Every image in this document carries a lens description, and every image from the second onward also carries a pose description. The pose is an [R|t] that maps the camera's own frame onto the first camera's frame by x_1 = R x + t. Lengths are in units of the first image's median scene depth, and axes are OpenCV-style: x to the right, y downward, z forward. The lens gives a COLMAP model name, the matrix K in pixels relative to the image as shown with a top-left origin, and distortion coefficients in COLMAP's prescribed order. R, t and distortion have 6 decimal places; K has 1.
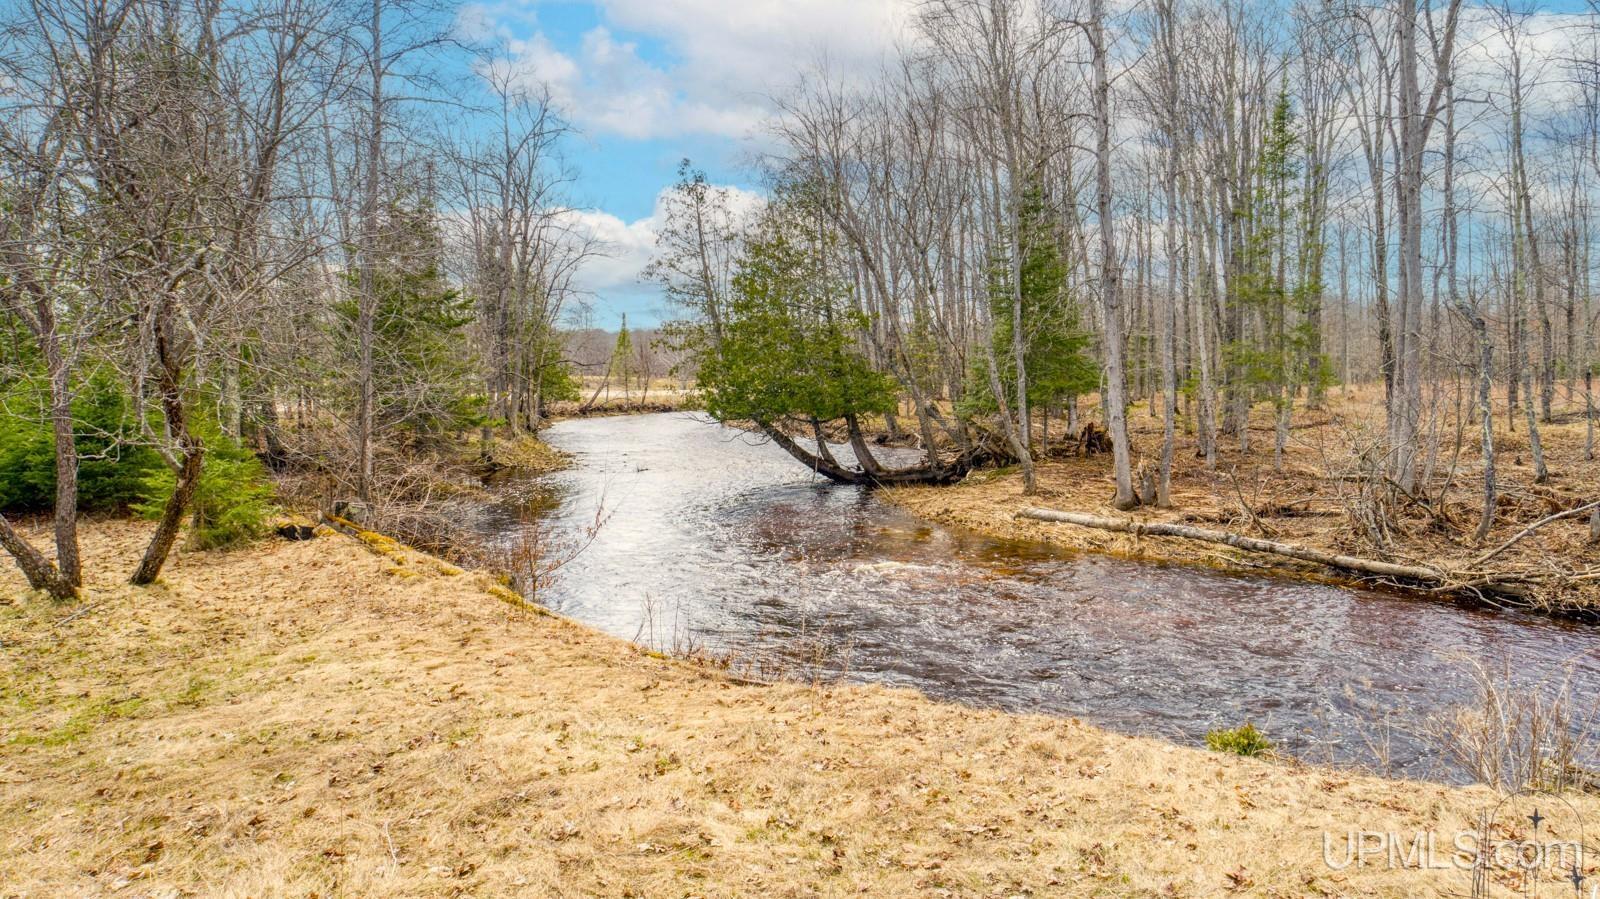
lens RADIAL K [[1075.8, 0, 804.0], [0, 1075.8, 449.6], [0, 0, 1]] dist [-0.010019, 0.001366]
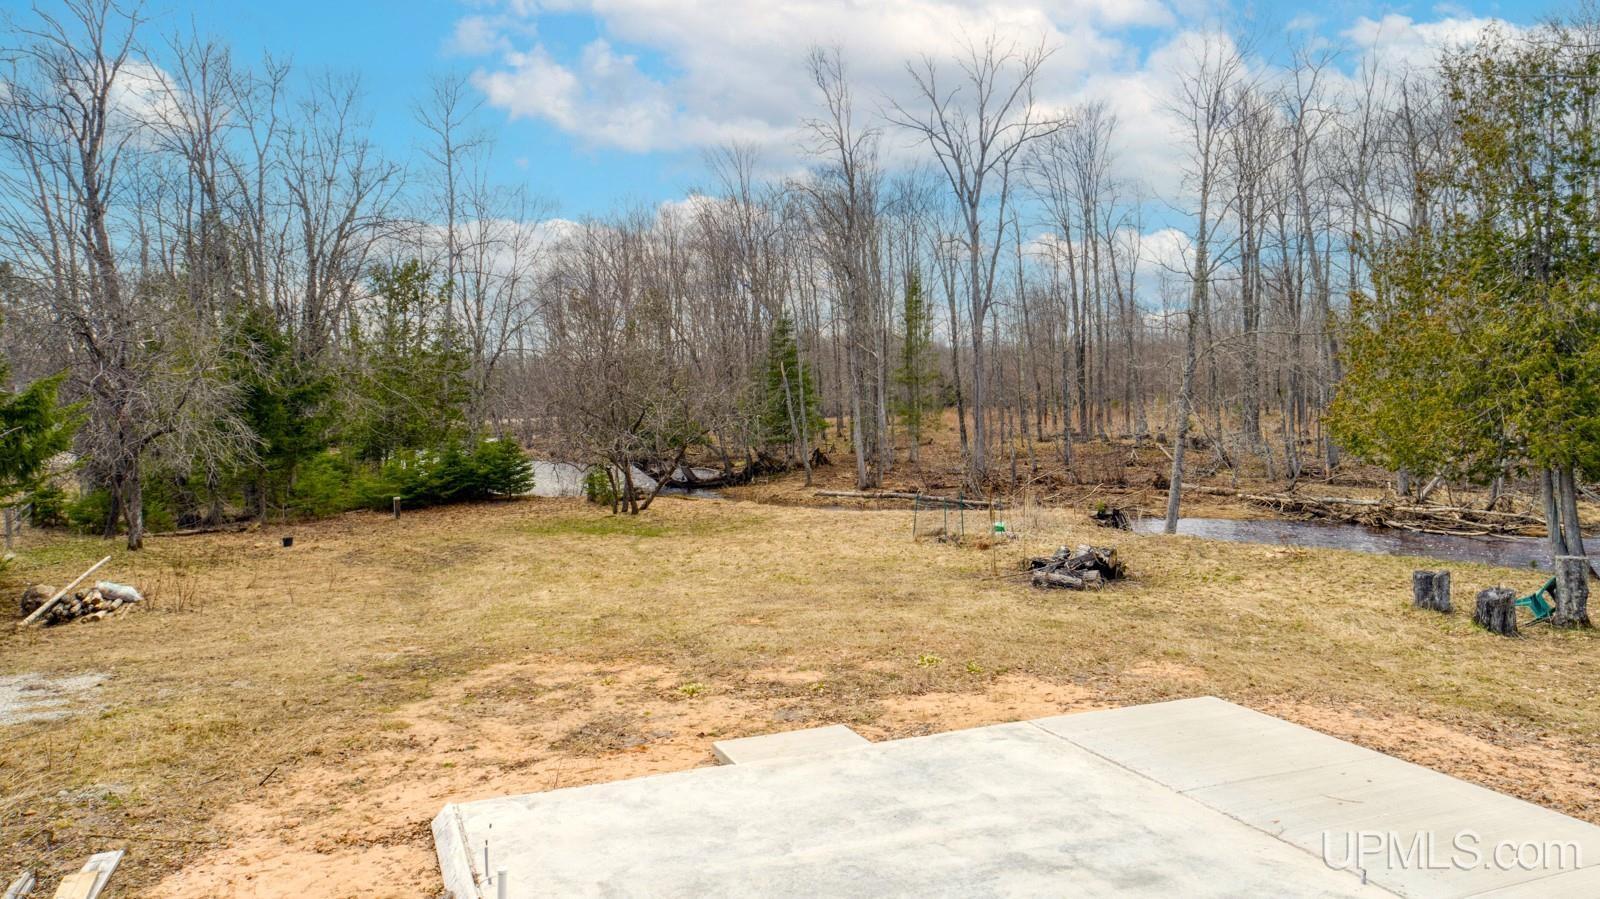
lens RADIAL K [[1075.8, 0, 798.3], [0, 1075.8, 449.5], [0, 0, 1]] dist [-0.010019, 0.001366]
pose [[0.931583, -0.021261, 0.362906, -0.409083], [0.027774, 0.999533, -0.012738, -0.000380], [-0.362465, 0.021946, 0.931739, -0.644029]]
